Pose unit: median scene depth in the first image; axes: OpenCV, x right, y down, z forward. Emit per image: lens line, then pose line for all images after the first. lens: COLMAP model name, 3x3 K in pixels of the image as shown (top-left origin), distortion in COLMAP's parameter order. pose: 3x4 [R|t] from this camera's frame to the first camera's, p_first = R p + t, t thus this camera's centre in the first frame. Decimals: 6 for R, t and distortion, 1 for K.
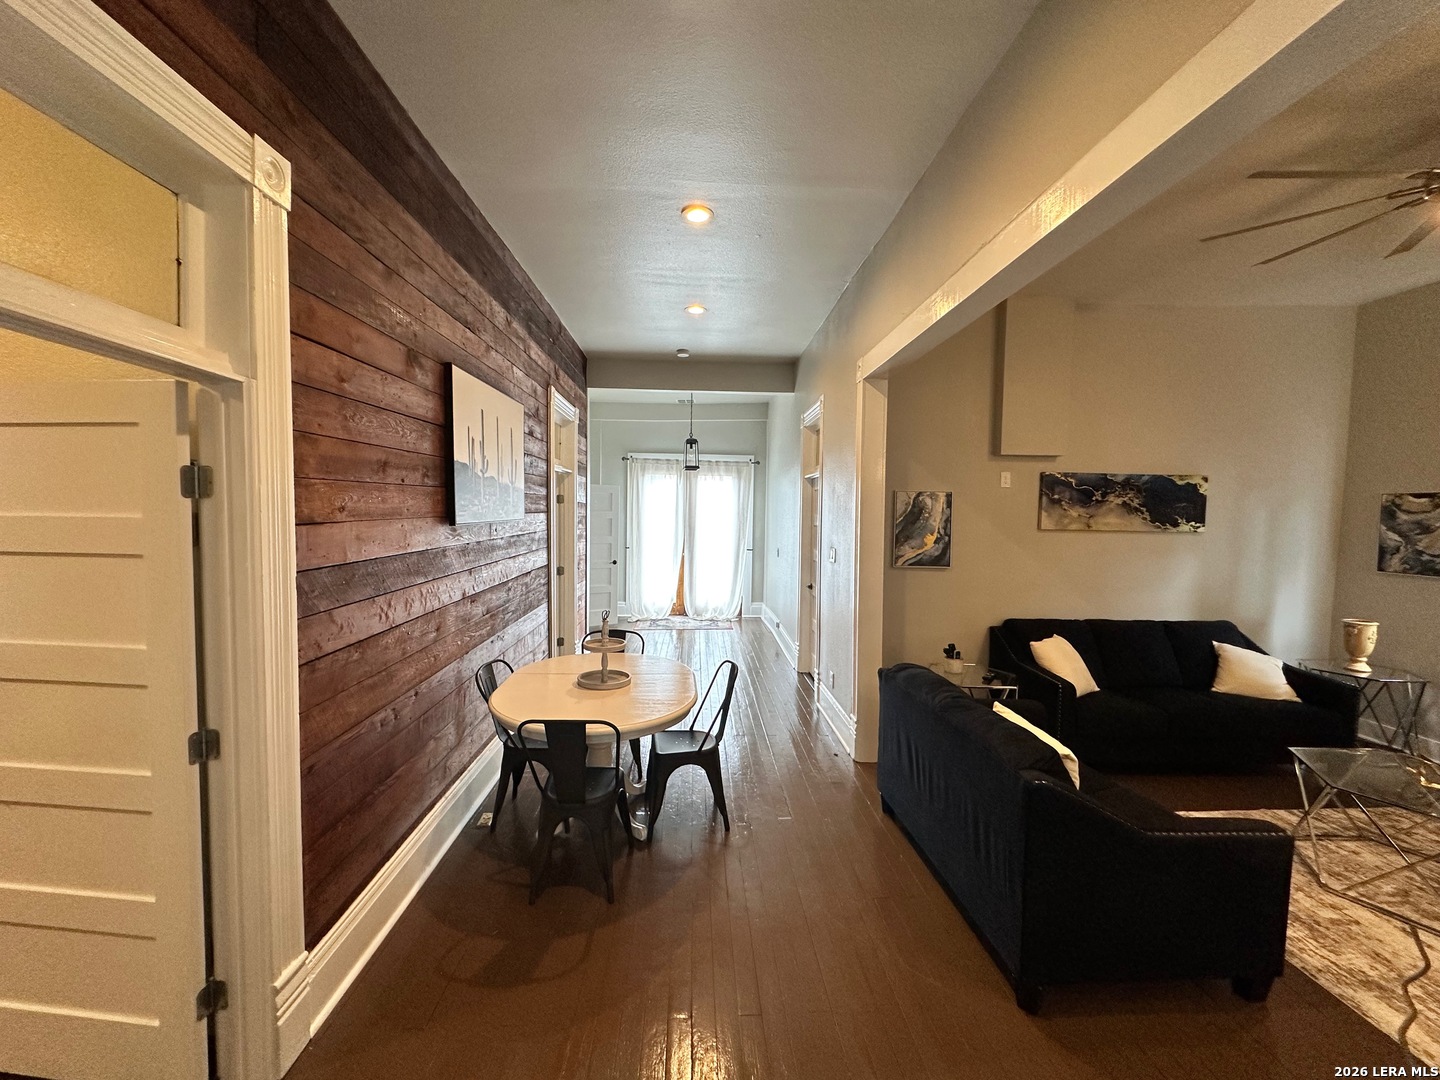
lens RADIAL K [[570.2, 0, 719.8], [0, 570.2, 542.4], [0, 0, 1]] dist [-0.008973, -0.000036]
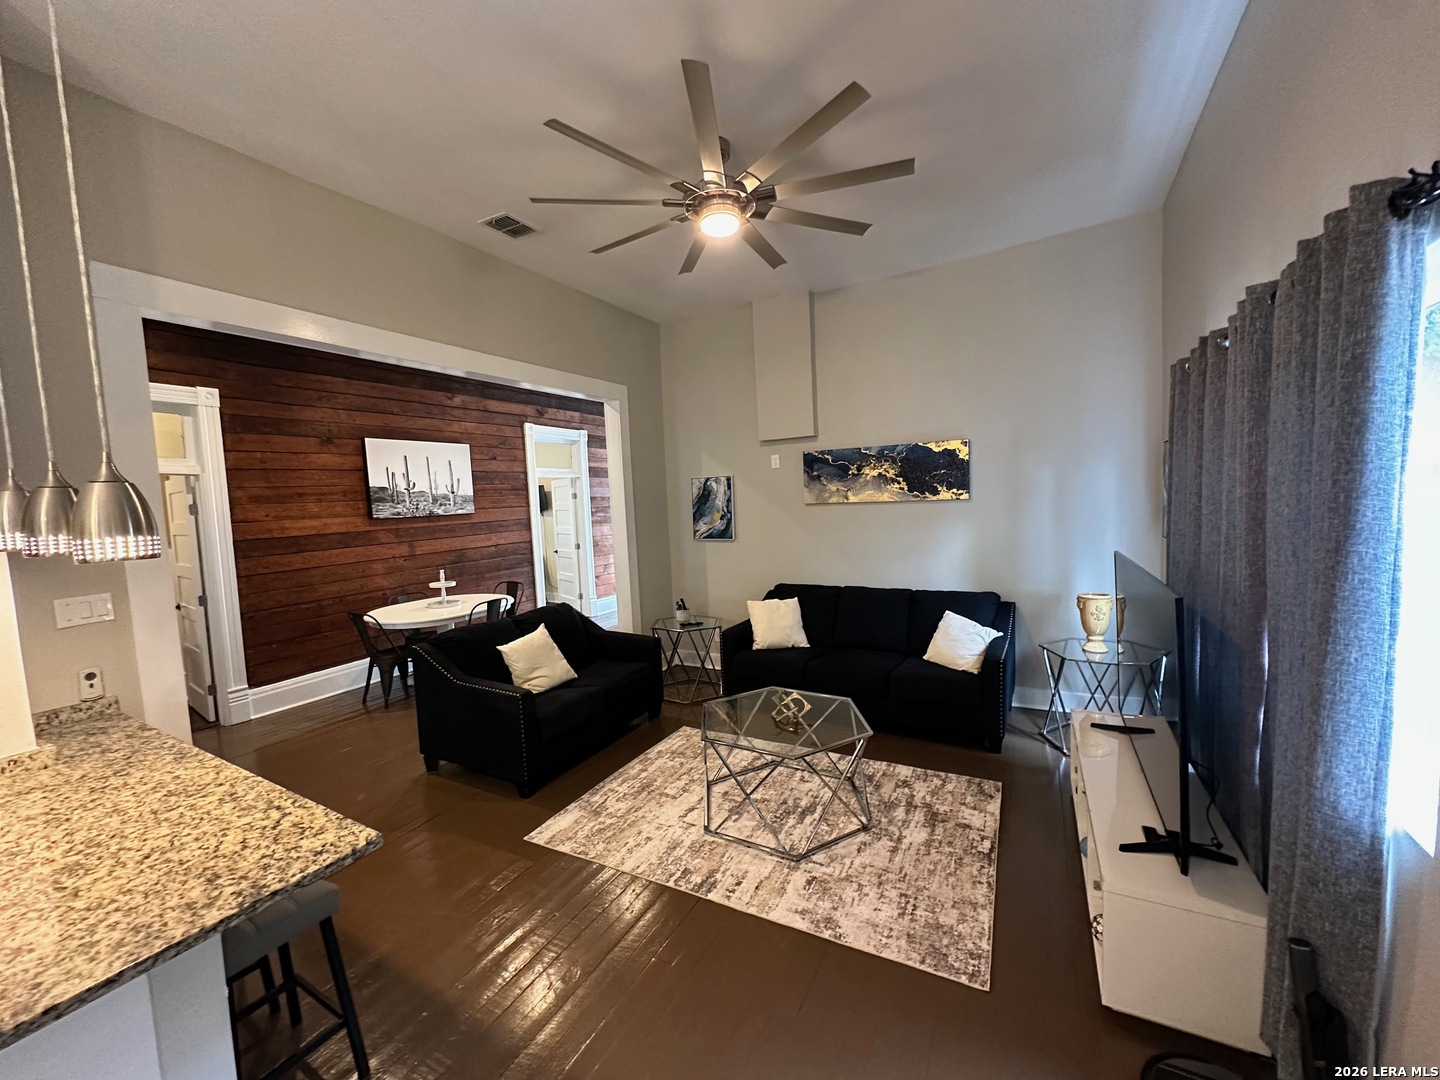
lens RADIAL K [[570.2, 0, 695.2], [0, 570.2, 538.2], [0, 0, 1]] dist [-0.008973, -0.000036]
pose [[0.855781, -0.014720, -0.517128, 0.956766], [0.025544, 0.999578, 0.013818, 0.023059], [0.516707, -0.025035, 0.855796, -0.056859]]
